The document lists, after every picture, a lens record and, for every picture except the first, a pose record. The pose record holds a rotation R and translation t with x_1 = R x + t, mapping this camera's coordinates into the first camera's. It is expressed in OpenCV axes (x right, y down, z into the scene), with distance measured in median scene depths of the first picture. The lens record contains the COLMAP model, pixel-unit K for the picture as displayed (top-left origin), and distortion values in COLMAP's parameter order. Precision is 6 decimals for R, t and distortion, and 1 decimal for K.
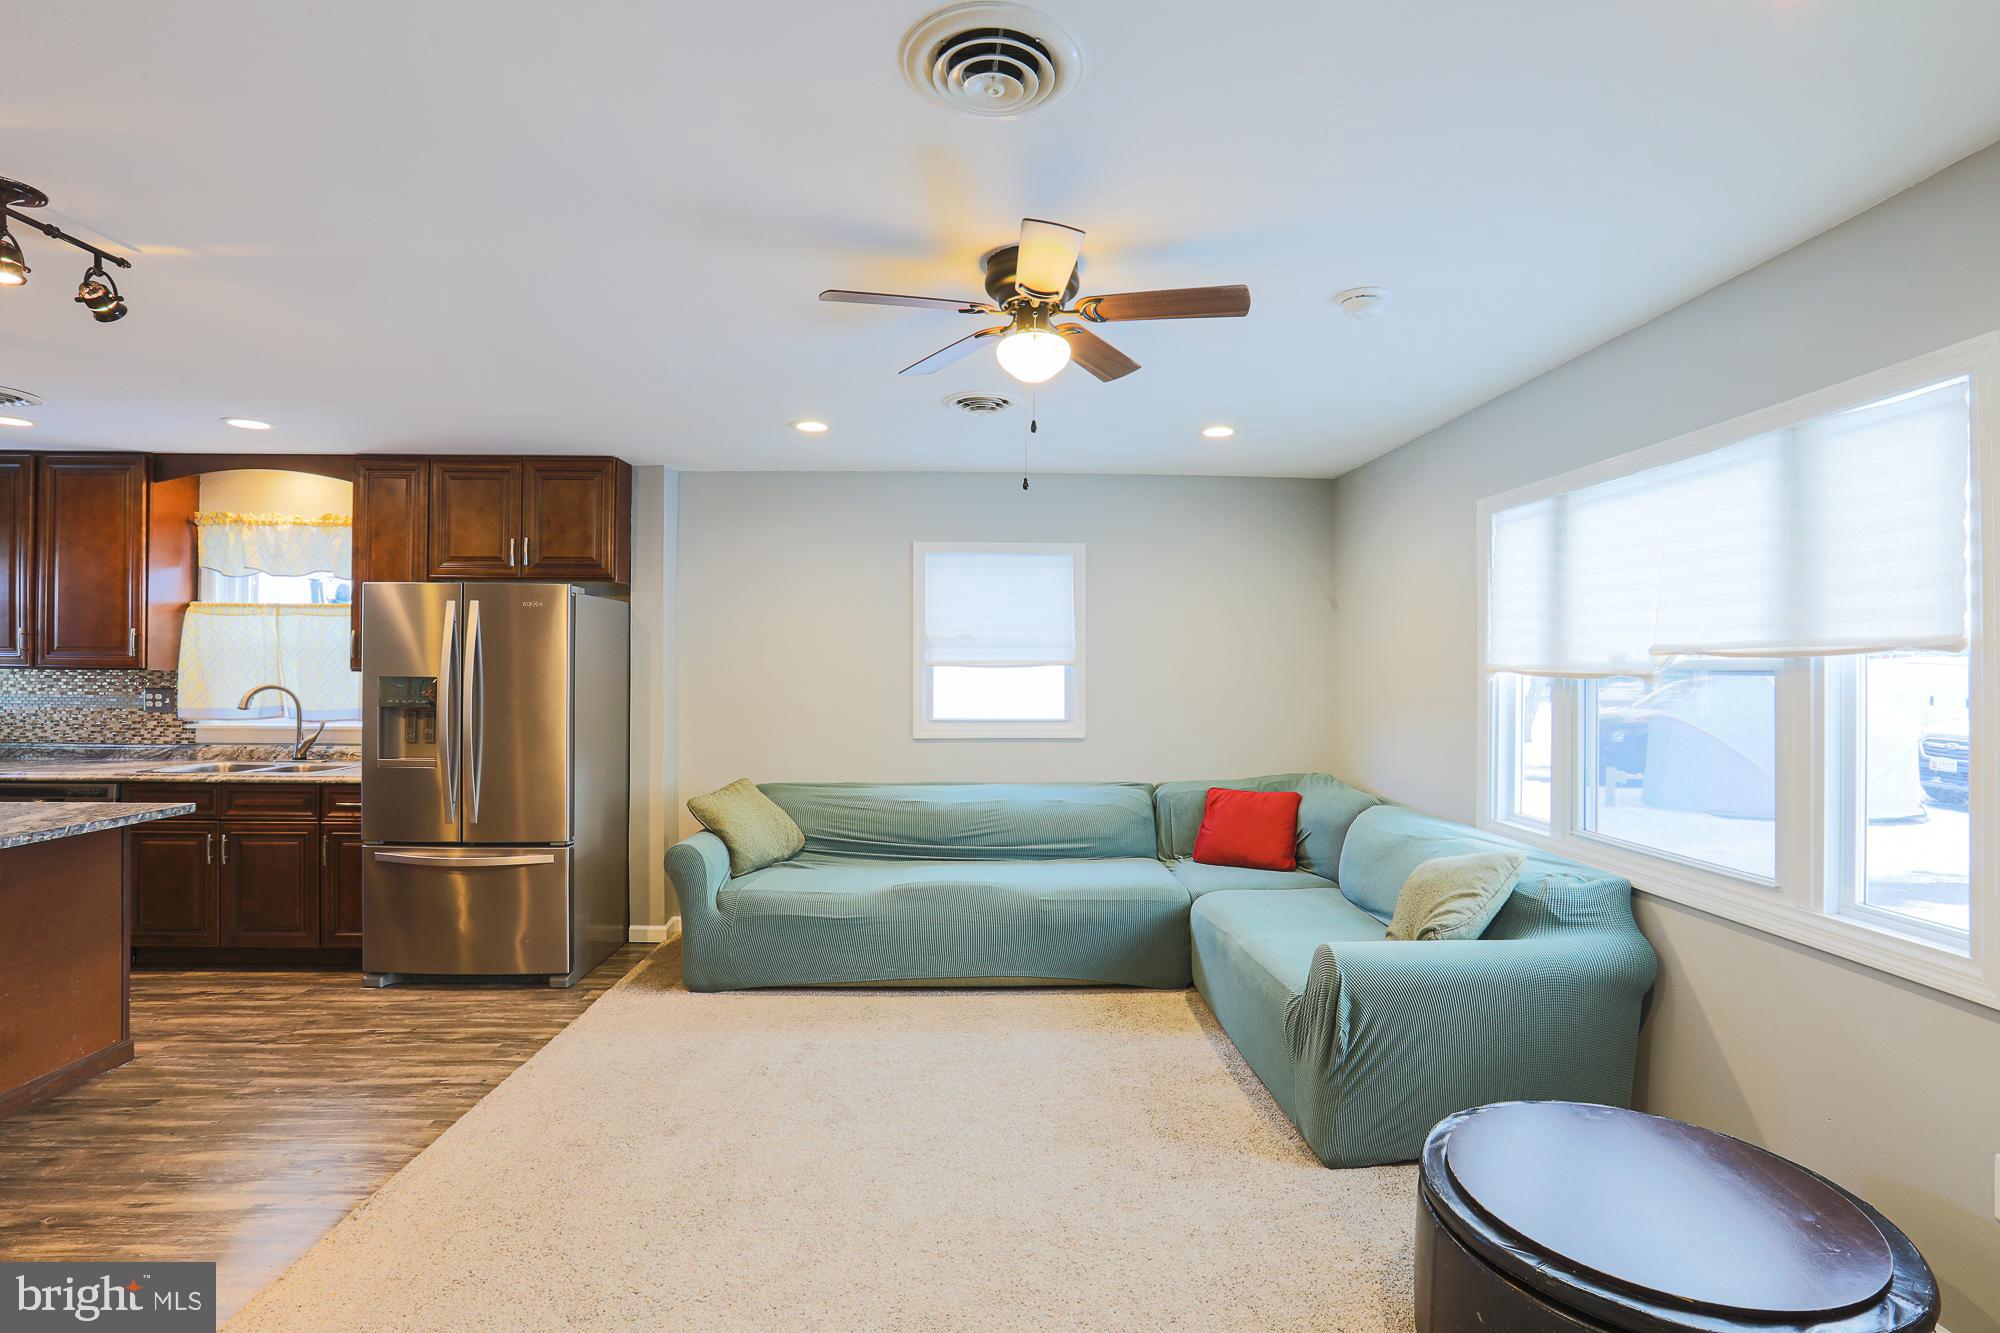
lens RADIAL K [[939.8, 0, 1004.4], [0, 939.8, 658.4], [0, 0, 1]] dist [-0.055905, 0.021081]
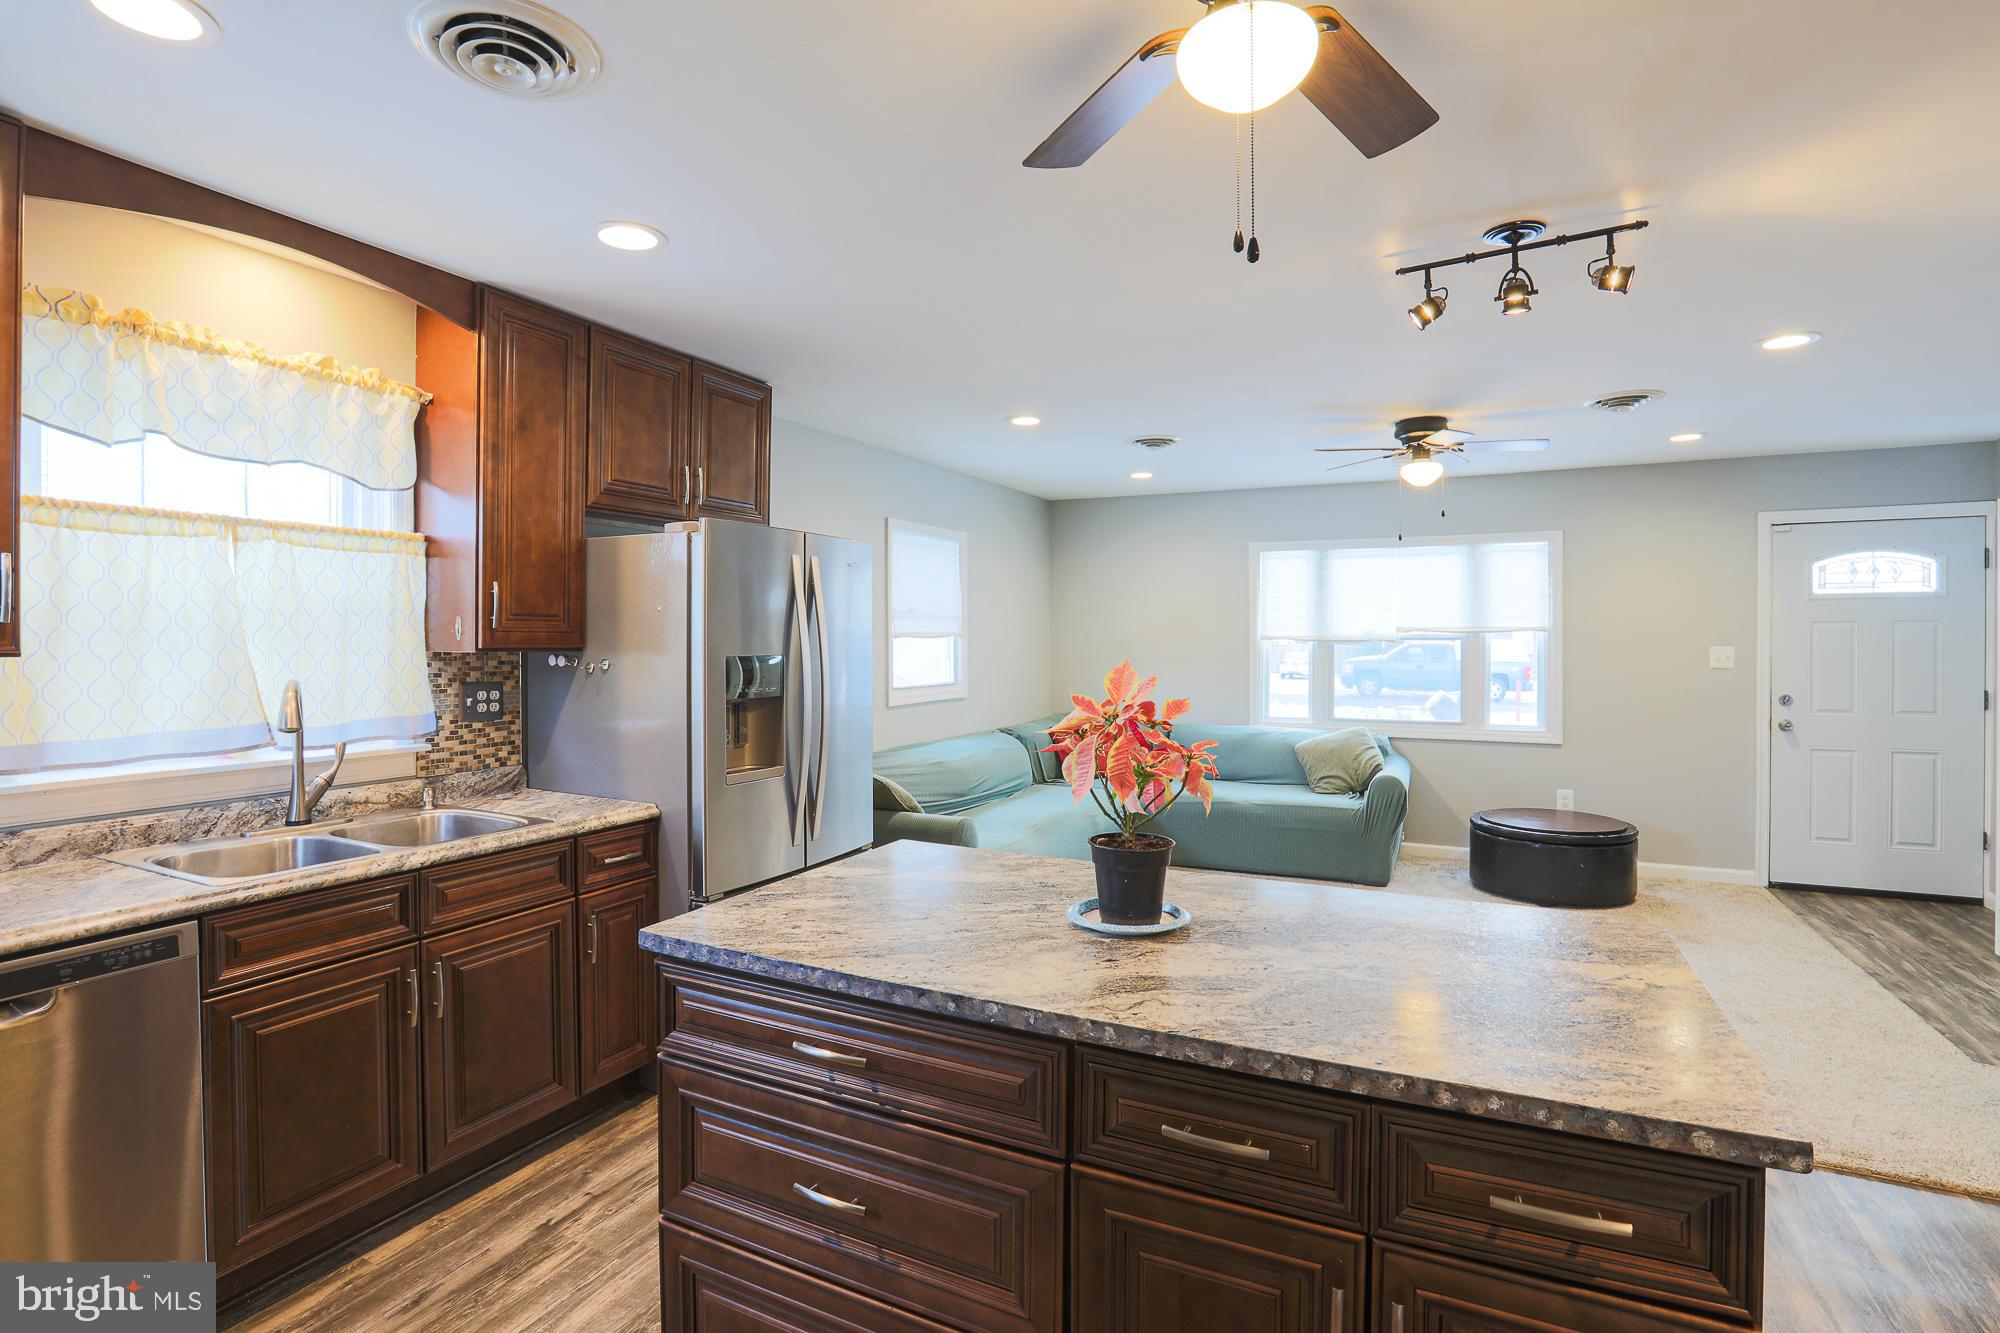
lens RADIAL K [[965.9, 0, 968.6], [0, 965.9, 644.7], [0, 0, 1]] dist [-0.059575, 0.022762]
pose [[0.506710, -0.010591, 0.862051, -1.148508], [-0.005844, 0.999859, 0.015719, -0.001702], [-0.862097, -0.013003, 0.506577, 0.448231]]
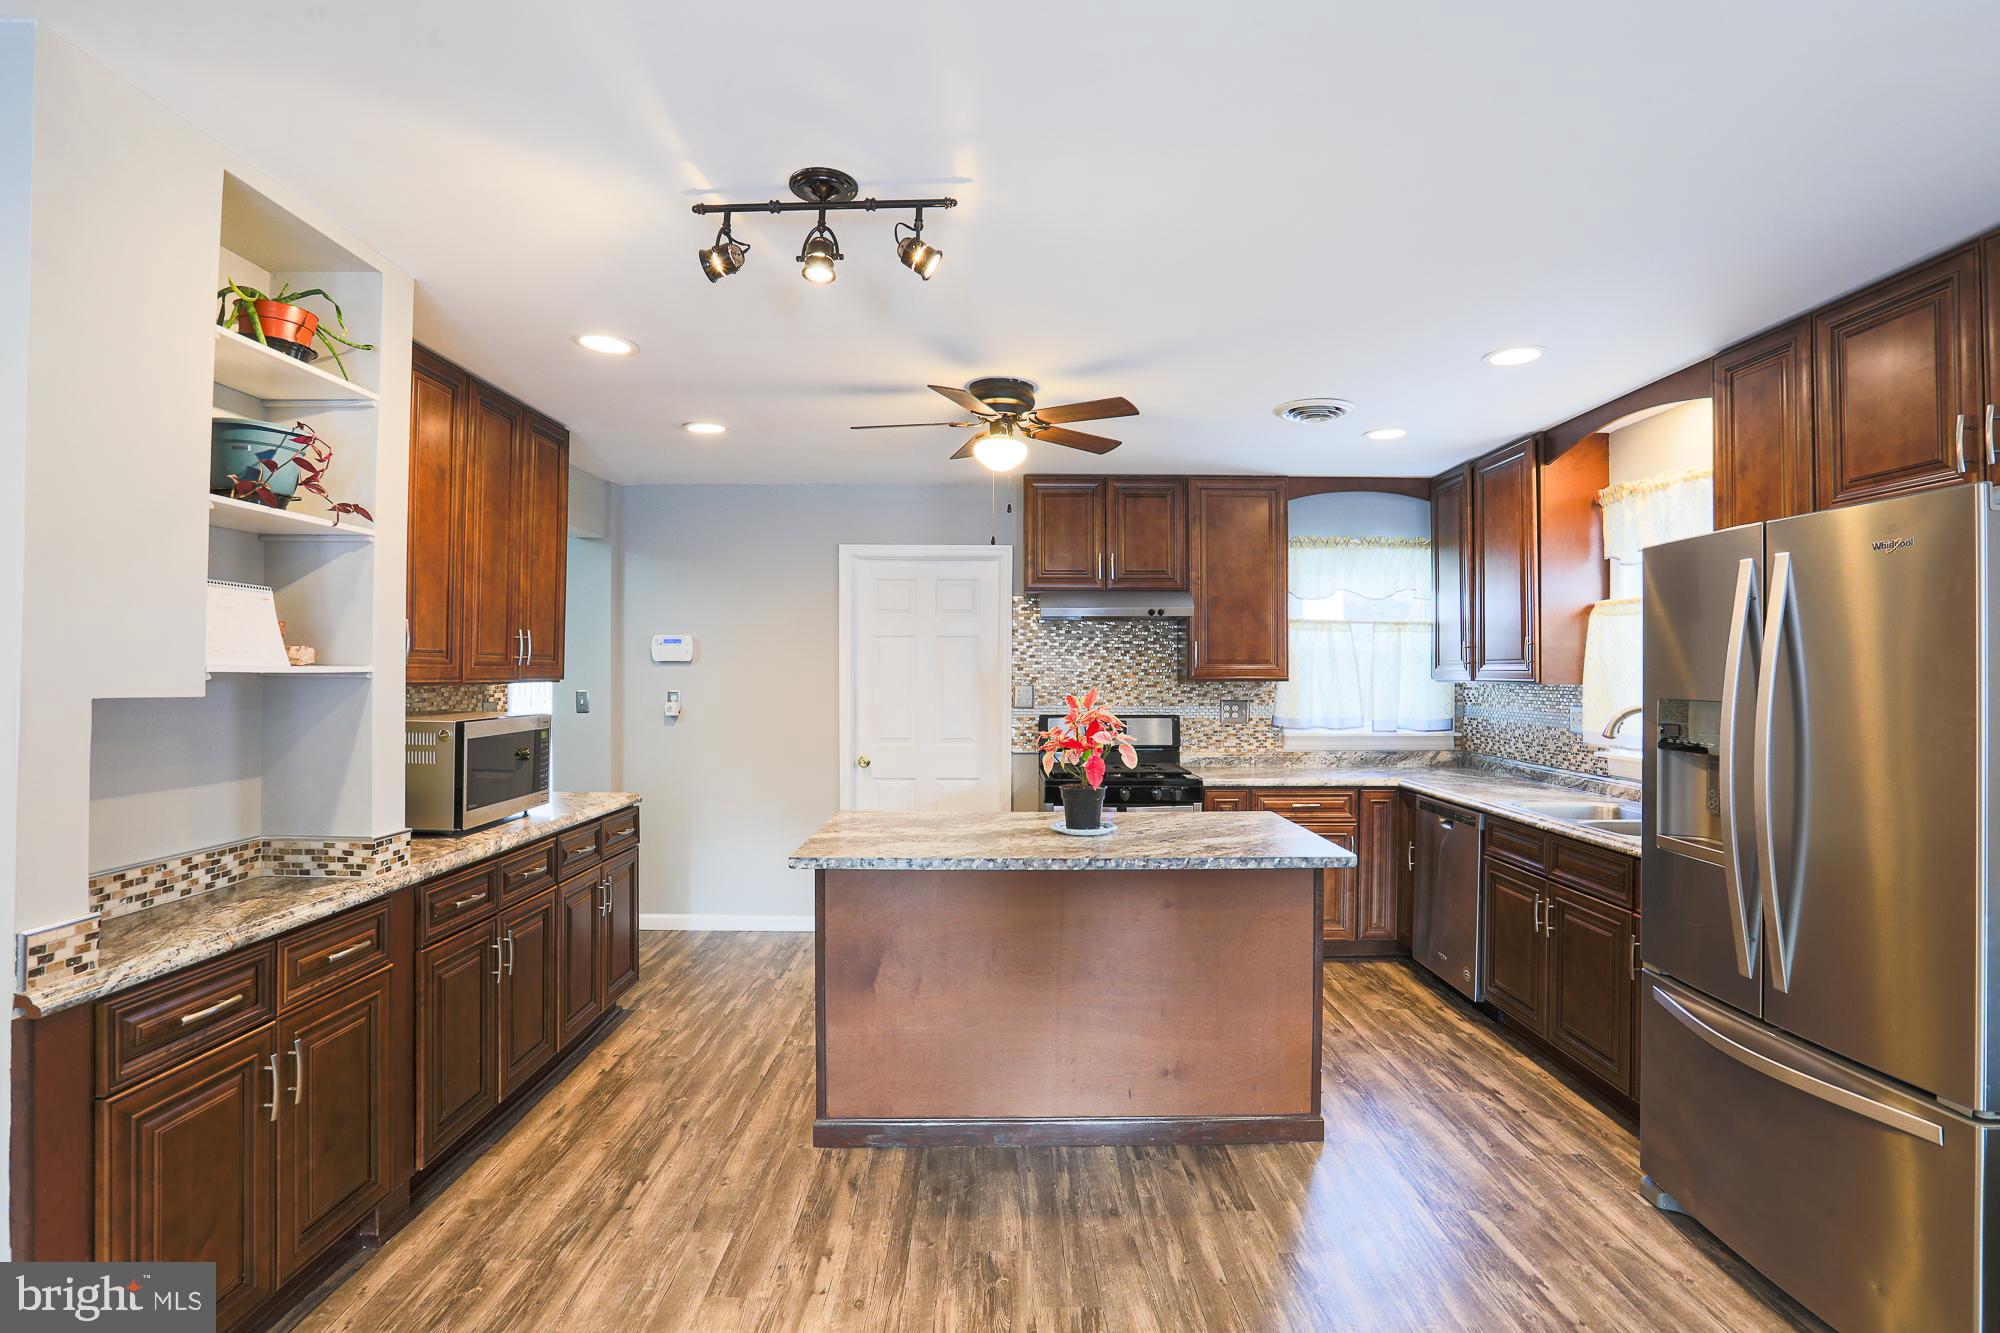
lens RADIAL K [[955.3, 0, 1027.3], [0, 955.3, 667.3], [0, 0, 1]] dist [-0.057843, 0.024446]
pose [[-0.016992, -0.009506, -0.999810, -0.052572], [0.006039, 0.999936, -0.009610, 0.002339], [0.999837, -0.006201, -0.016933, 0.561436]]
